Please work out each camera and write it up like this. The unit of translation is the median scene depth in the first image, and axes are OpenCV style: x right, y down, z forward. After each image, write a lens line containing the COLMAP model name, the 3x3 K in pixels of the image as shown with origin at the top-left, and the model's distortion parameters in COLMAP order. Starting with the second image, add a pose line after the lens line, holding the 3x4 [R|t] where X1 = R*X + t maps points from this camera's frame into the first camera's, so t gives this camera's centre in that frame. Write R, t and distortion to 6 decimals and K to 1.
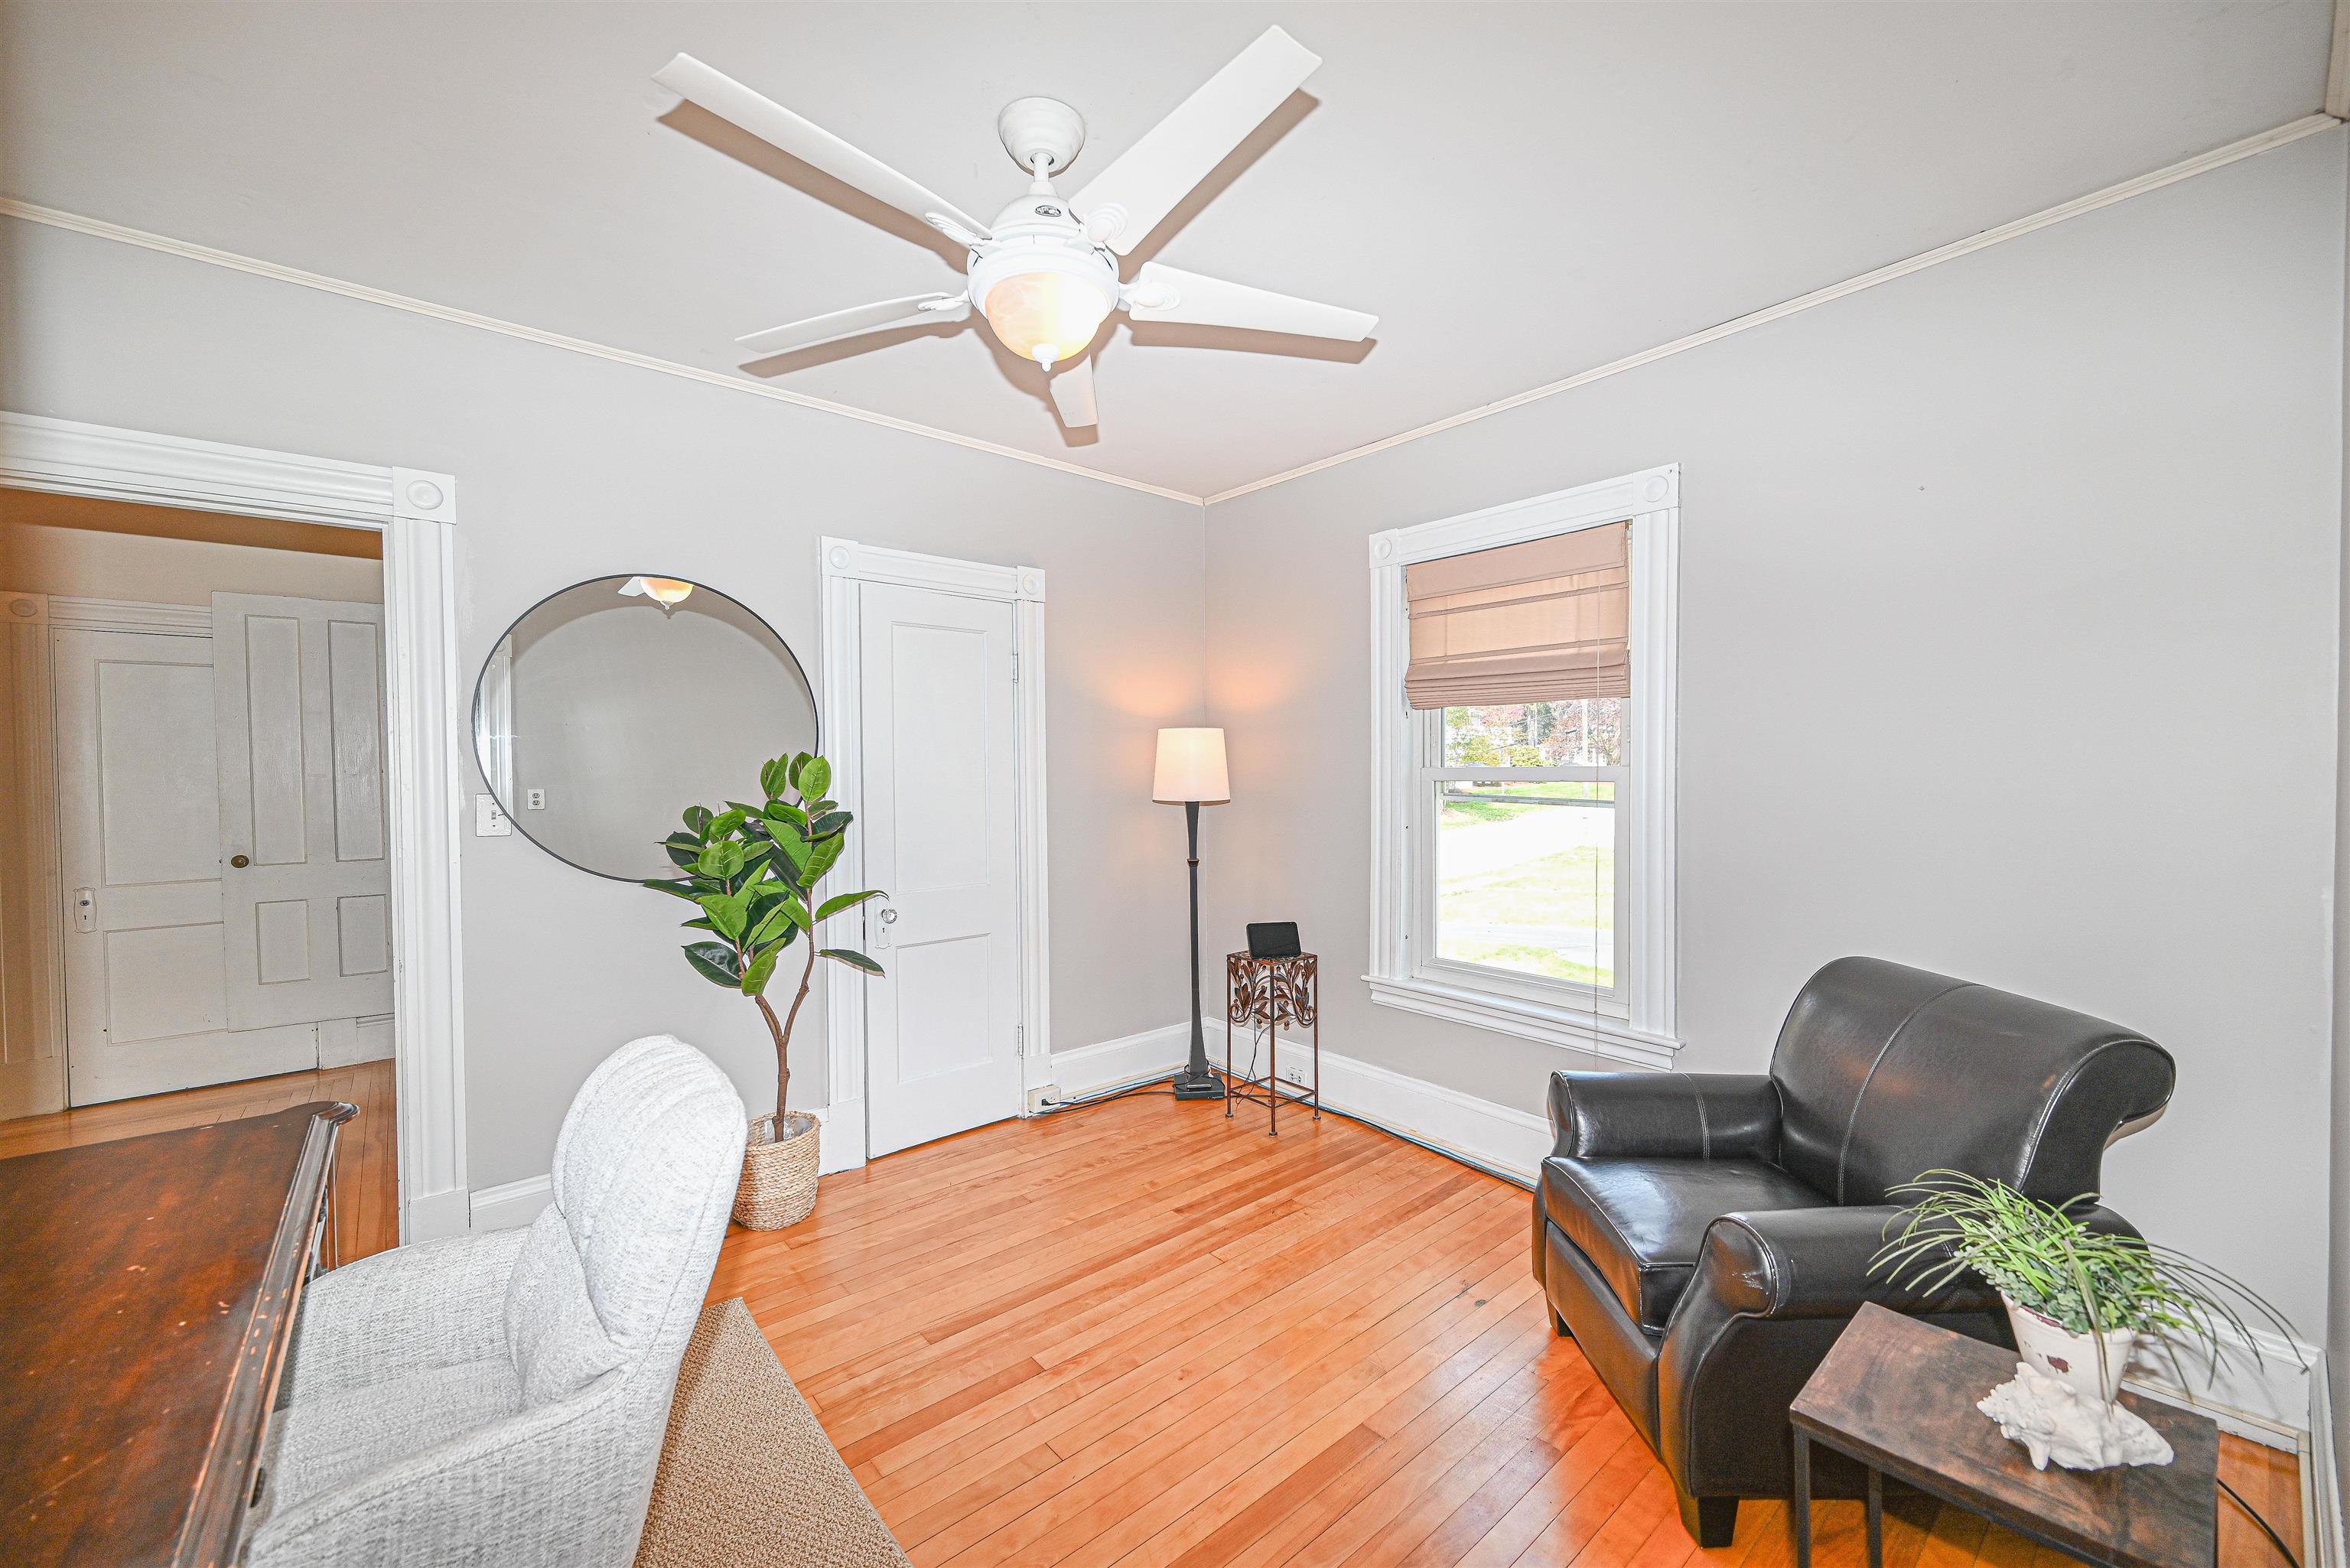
lens RADIAL K [[915.8, 0, 1175.0], [0, 915.8, 784.0], [0, 0, 1]] dist [-0.027381, 0.007580]
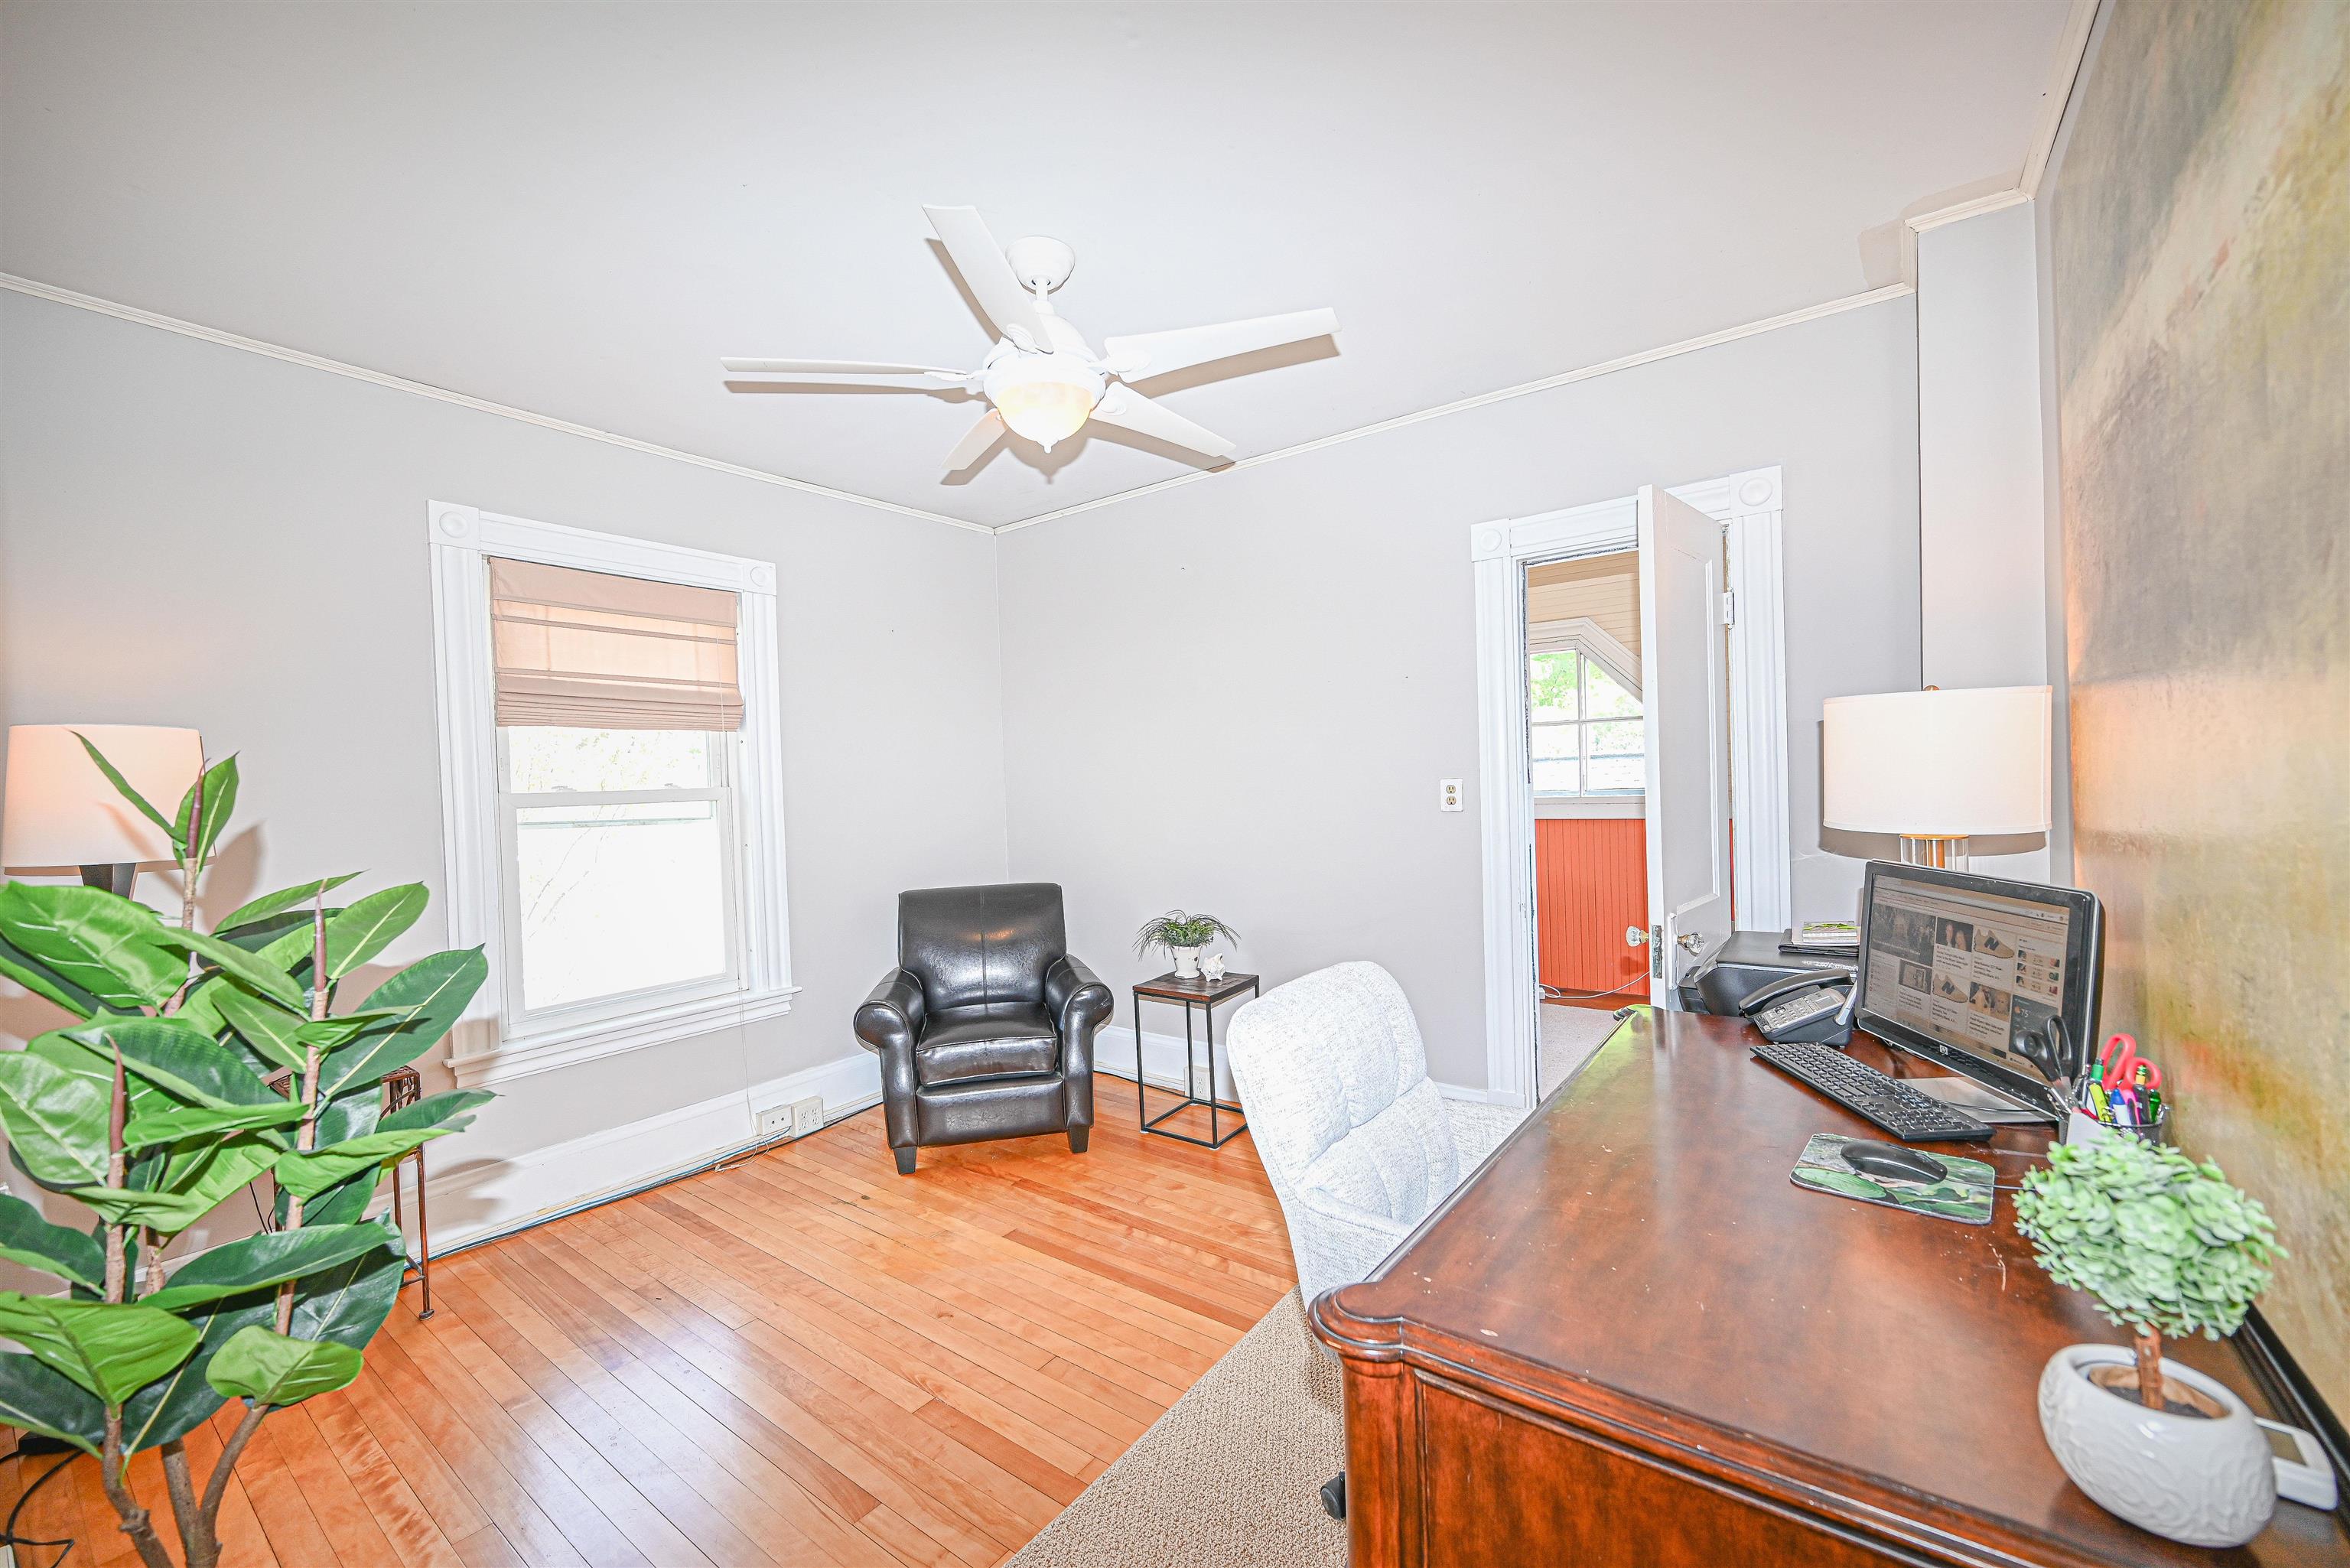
lens RADIAL K [[915.8, 0, 1175.0], [0, 915.8, 784.0], [0, 0, 1]] dist [-0.027381, 0.007580]
pose [[-0.233638, 0.009751, 0.972275, -0.836831], [0.047367, 0.998877, 0.001365, 0.002496], [-0.971169, 0.046373, -0.233837, 0.689983]]
